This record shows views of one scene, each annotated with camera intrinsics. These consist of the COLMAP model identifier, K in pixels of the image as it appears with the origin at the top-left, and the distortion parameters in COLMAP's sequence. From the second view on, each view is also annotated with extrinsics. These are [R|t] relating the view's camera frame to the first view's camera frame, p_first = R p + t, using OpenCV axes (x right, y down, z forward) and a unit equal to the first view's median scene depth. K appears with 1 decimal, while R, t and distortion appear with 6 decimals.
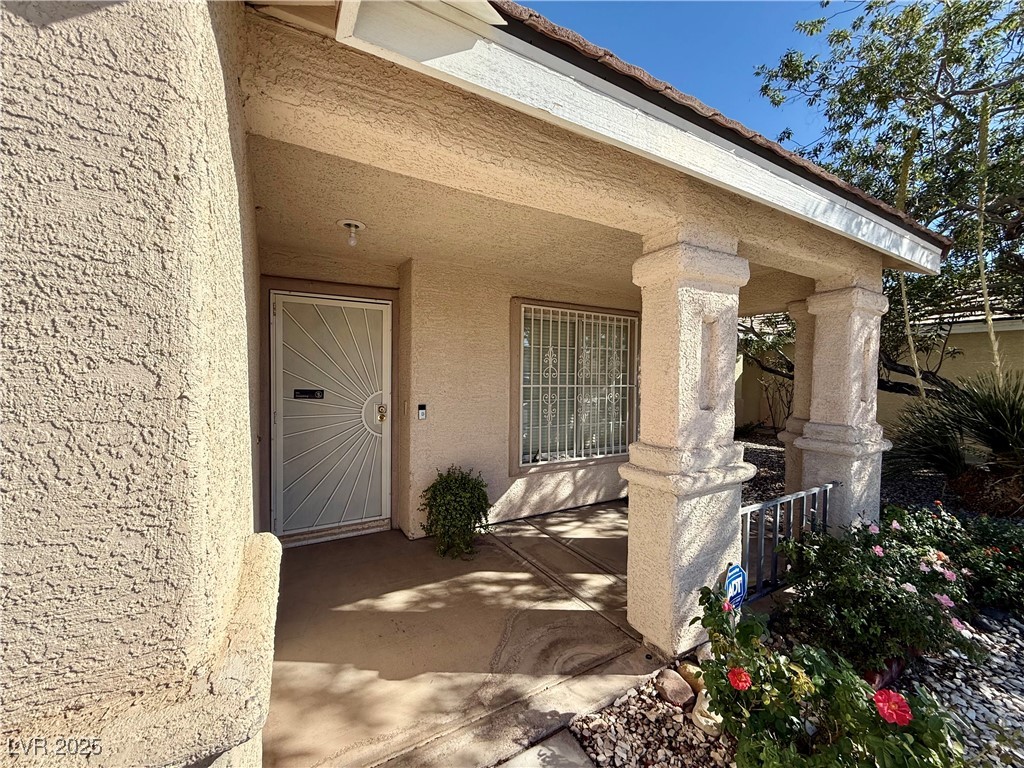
lens RADIAL K [[409.8, 0, 511.8], [0, 409.8, 383.7], [0, 0, 1]] dist [-0.000063, 0.000036]
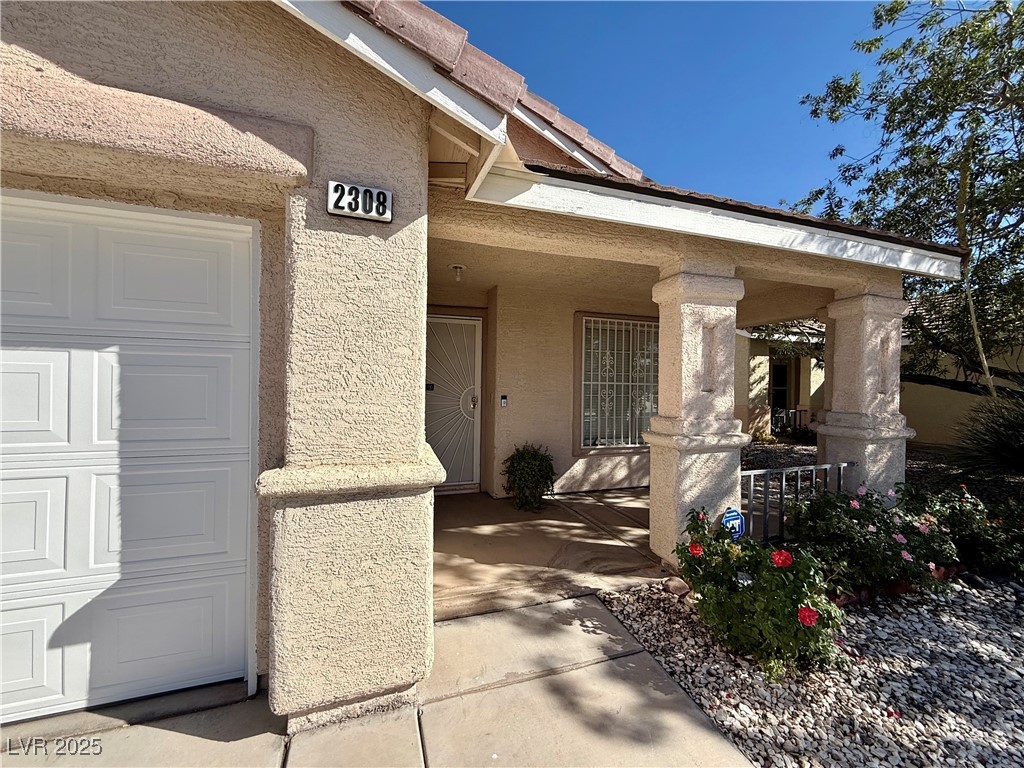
lens RADIAL K [[409.8, 0, 512.4], [0, 409.8, 384.4], [0, 0, 1]] dist [-0.000063, 0.000036]
pose [[0.980698, 0.002241, -0.195516, 0.063388], [-0.007155, 0.999676, -0.024429, 0.046677], [0.195398, 0.025357, 0.980396, -0.280422]]
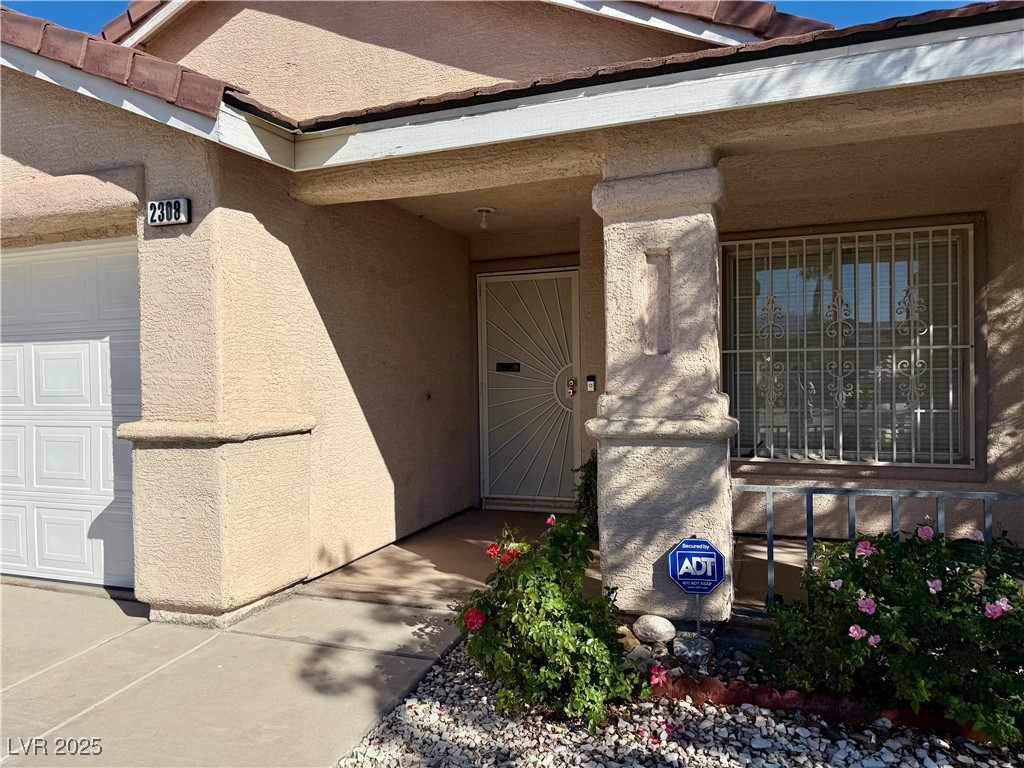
lens RADIAL K [[713.0, 0, 518.1], [0, 713.0, 388.5], [0, 0, 1]] dist [0.049949, -0.057198]
pose [[0.631612, -0.008744, -0.775235, 0.896677], [0.003324, 0.999958, -0.008571, 0.091658], [0.775277, 0.002837, 0.631615, -0.128819]]
